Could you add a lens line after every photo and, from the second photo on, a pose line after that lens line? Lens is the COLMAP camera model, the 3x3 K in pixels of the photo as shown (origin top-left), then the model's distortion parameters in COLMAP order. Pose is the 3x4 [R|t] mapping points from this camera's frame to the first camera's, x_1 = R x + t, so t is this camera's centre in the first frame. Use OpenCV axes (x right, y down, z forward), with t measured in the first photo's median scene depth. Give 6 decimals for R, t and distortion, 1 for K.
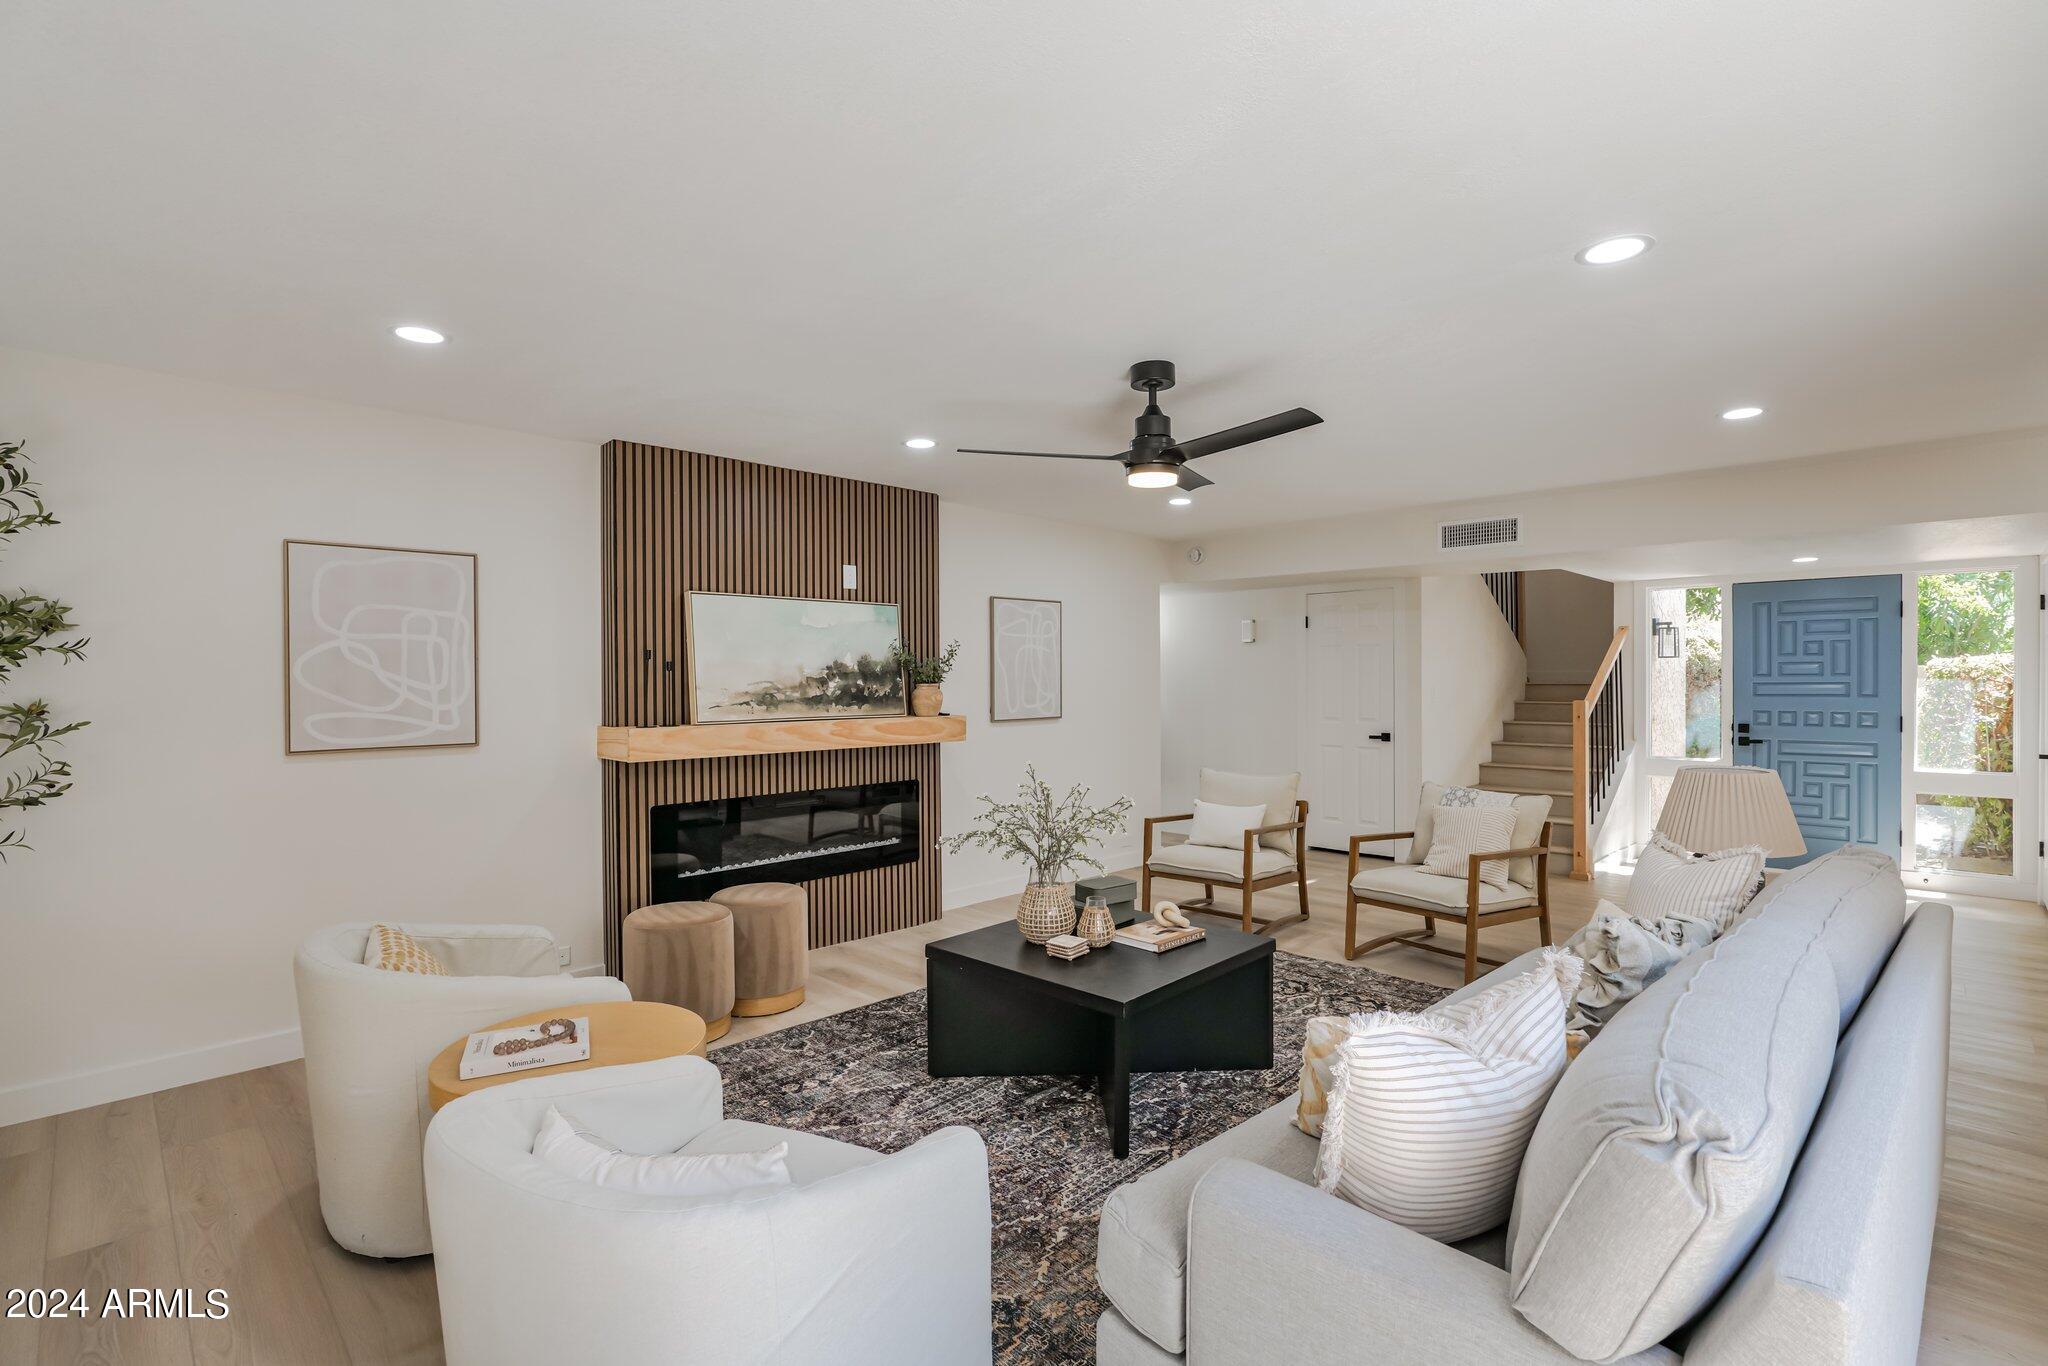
lens RADIAL K [[939.4, 0, 1023.8], [0, 939.4, 685.7], [0, 0, 1]] dist [-0.018355, -0.000070]
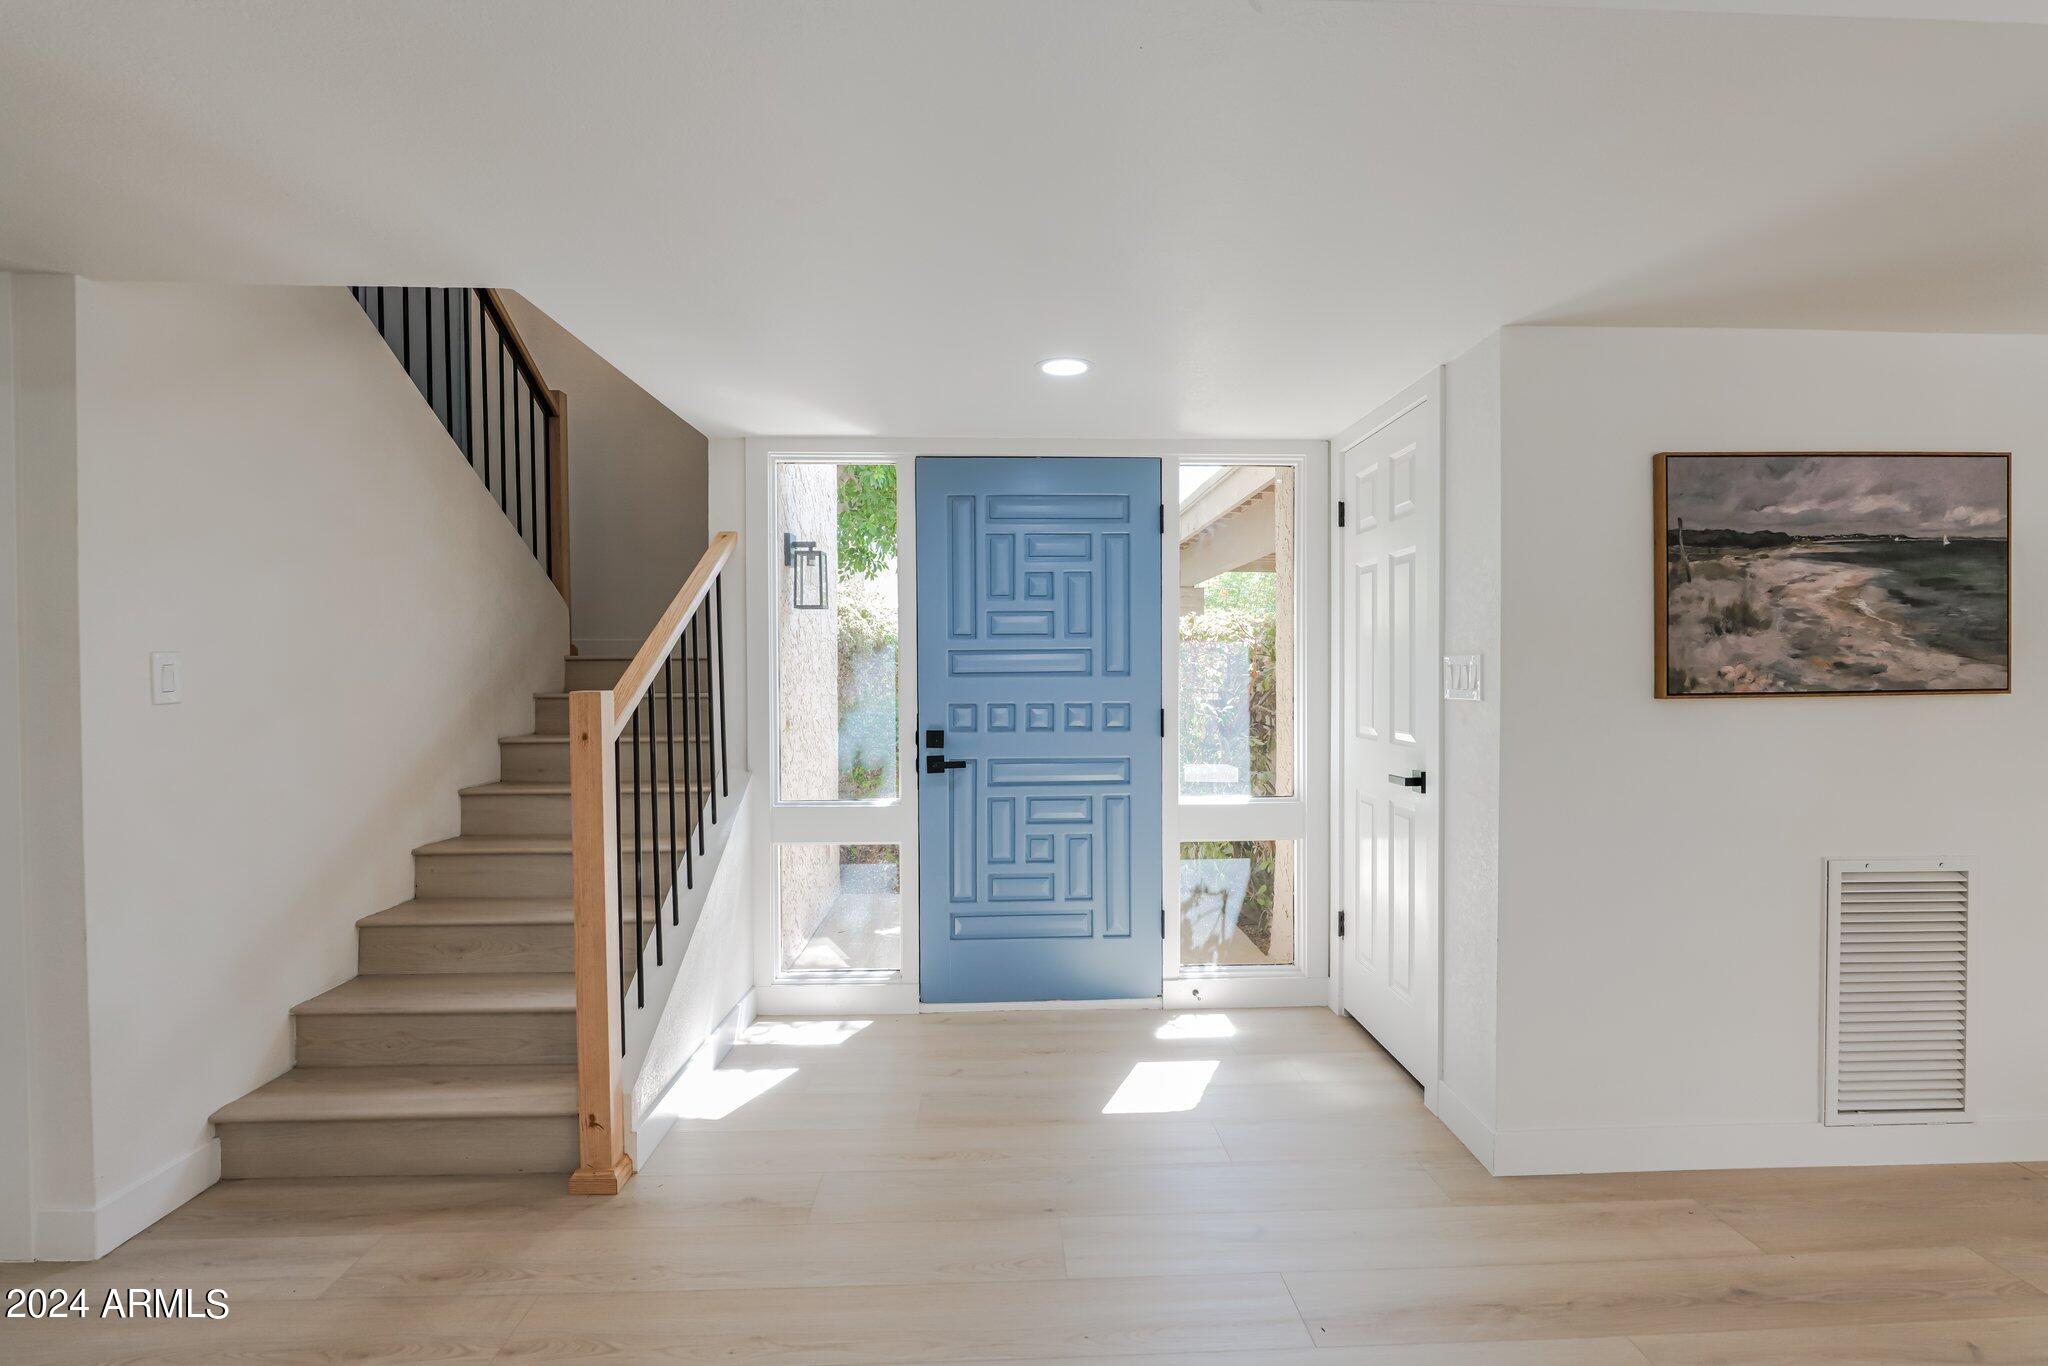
lens RADIAL K [[992.6, 0, 1031.5], [0, 992.6, 684.8], [0, 0, 1]] dist [-0.003493, -0.000136]
pose [[0.687968, -0.011524, 0.725649, 0.423069], [0.005802, 0.999929, 0.010379, 0.010594], [-0.725718, -0.002931, 0.687986, 0.596750]]
